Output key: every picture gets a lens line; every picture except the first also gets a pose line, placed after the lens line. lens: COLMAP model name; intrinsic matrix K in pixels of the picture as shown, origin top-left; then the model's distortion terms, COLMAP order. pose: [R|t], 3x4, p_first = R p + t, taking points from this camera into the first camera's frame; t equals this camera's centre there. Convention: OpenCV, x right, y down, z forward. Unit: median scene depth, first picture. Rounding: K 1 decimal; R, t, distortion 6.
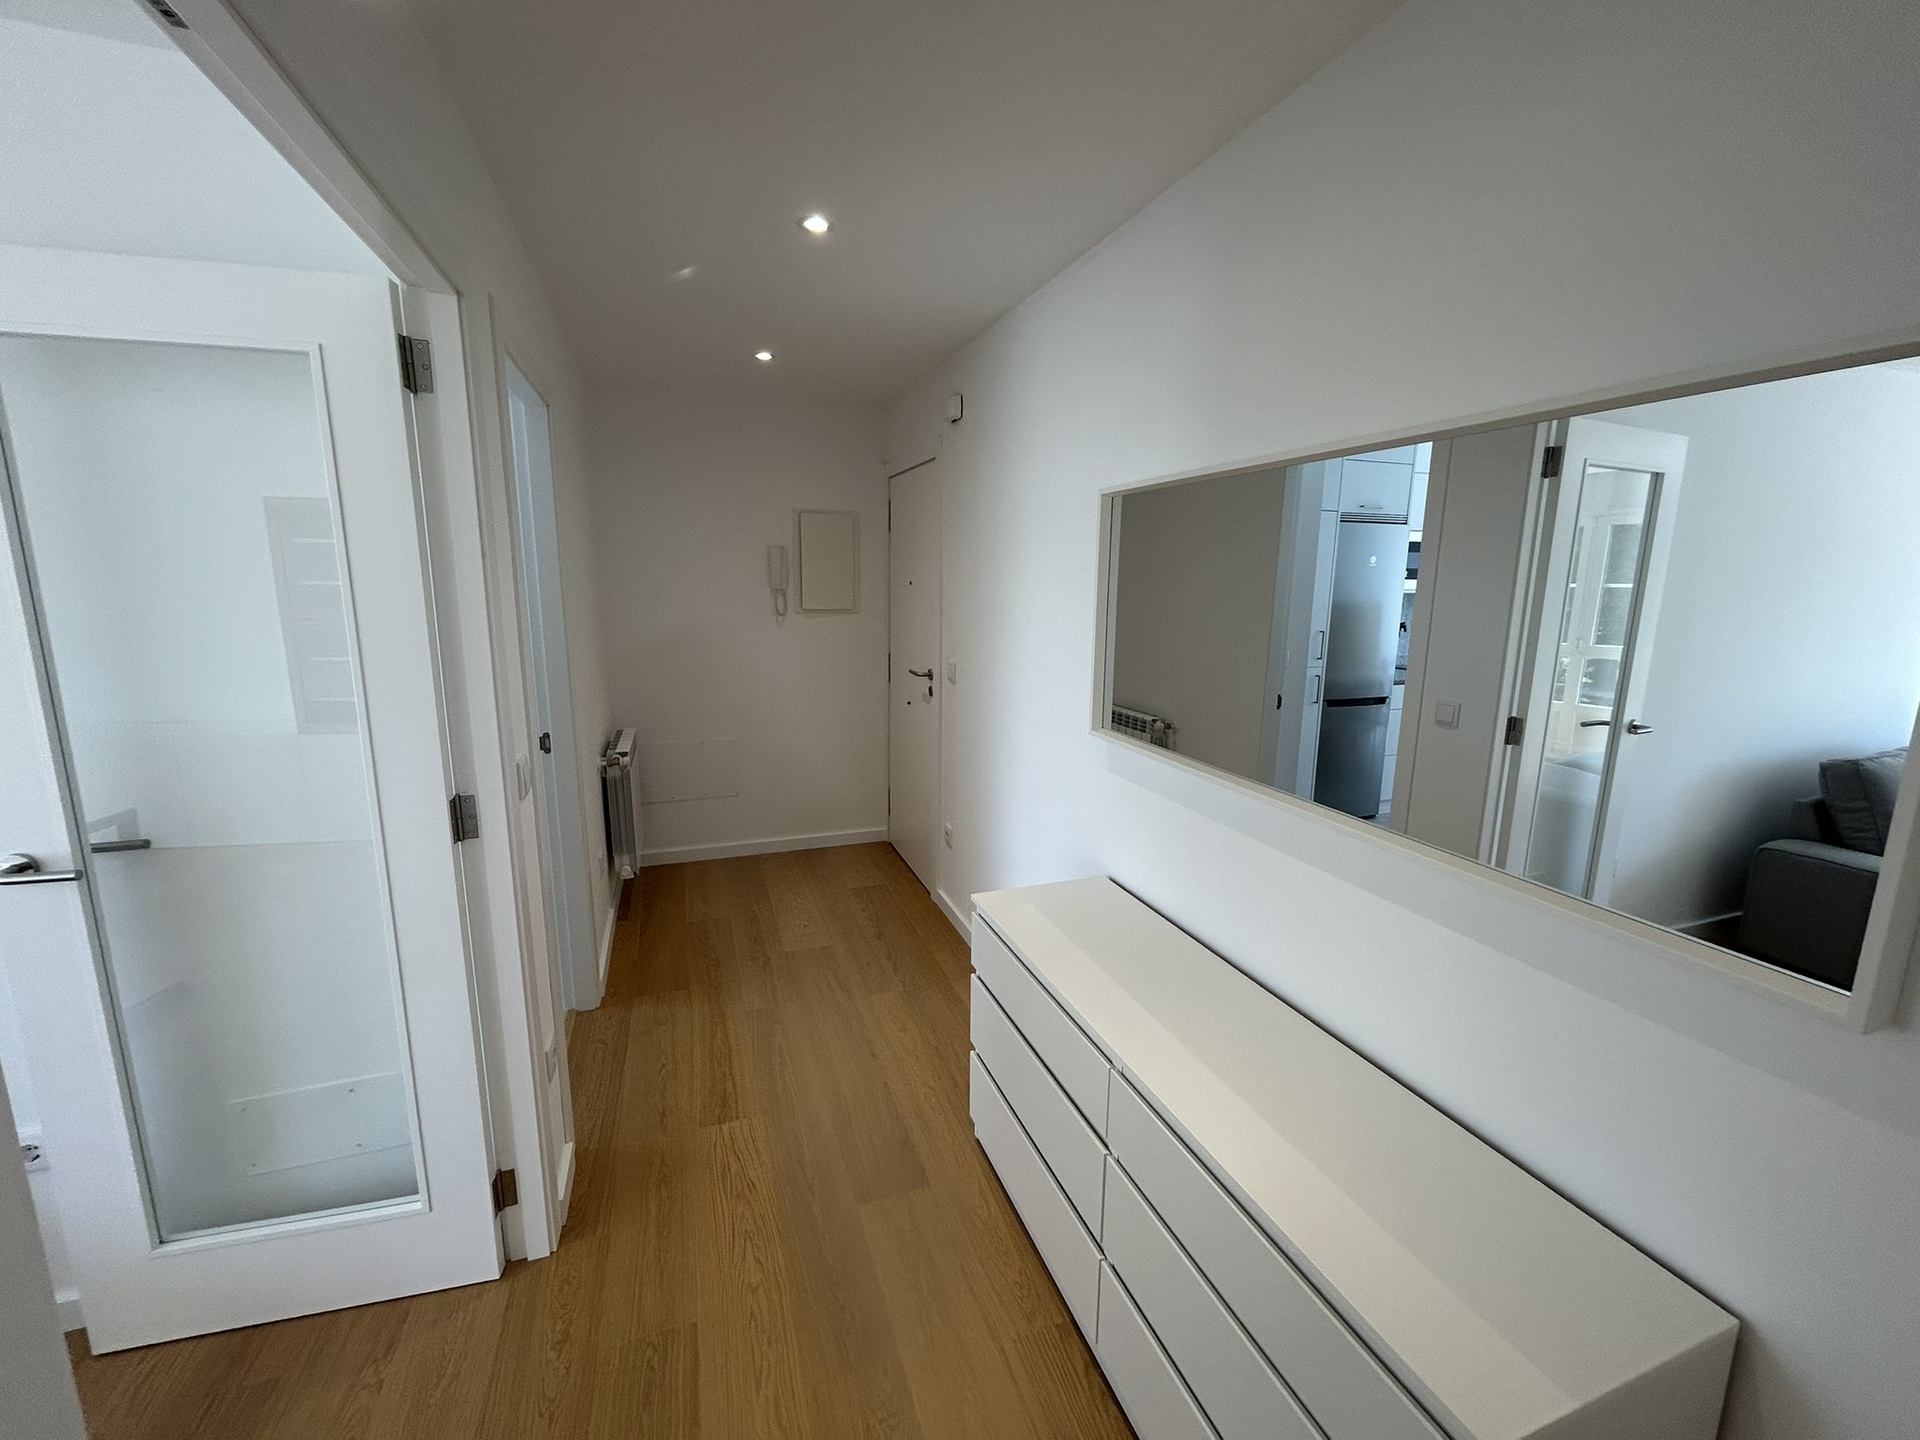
lens RADIAL K [[777.7, 0, 960.6], [0, 777.7, 719.4], [0, 0, 1]] dist [0.004623, 0.000578]
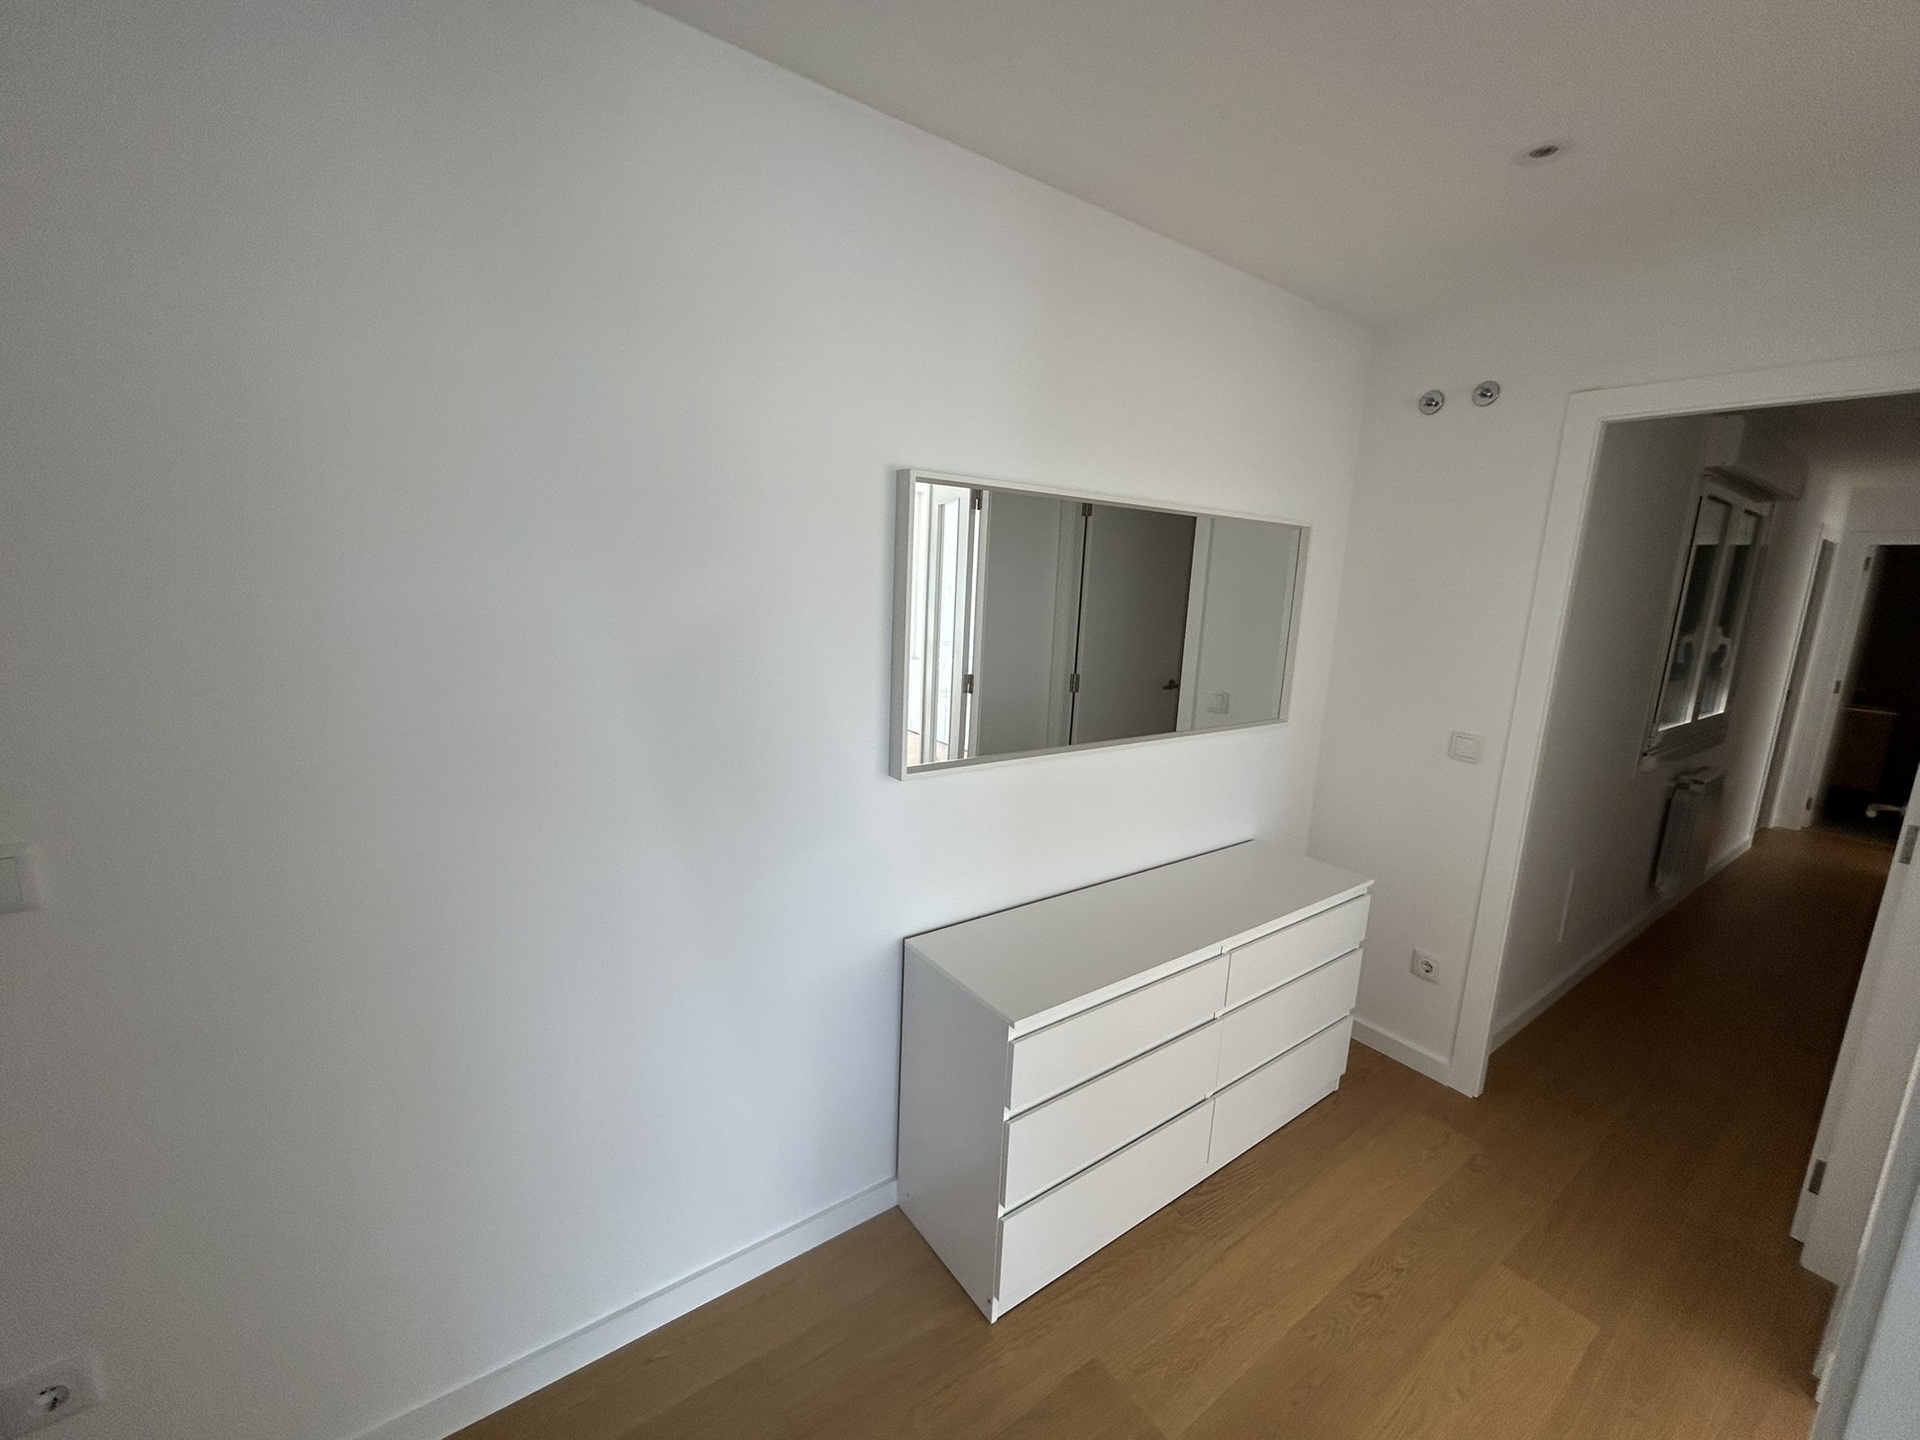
lens RADIAL K [[777.7, 0, 956.8], [0, 777.7, 712.3], [0, 0, 1]] dist [0.004623, 0.000578]
pose [[-0.271909, -0.190862, 0.943206, -0.685902], [0.136203, 0.962635, 0.234059, -0.268360], [-0.952635, 0.192110, -0.235753, 1.305019]]
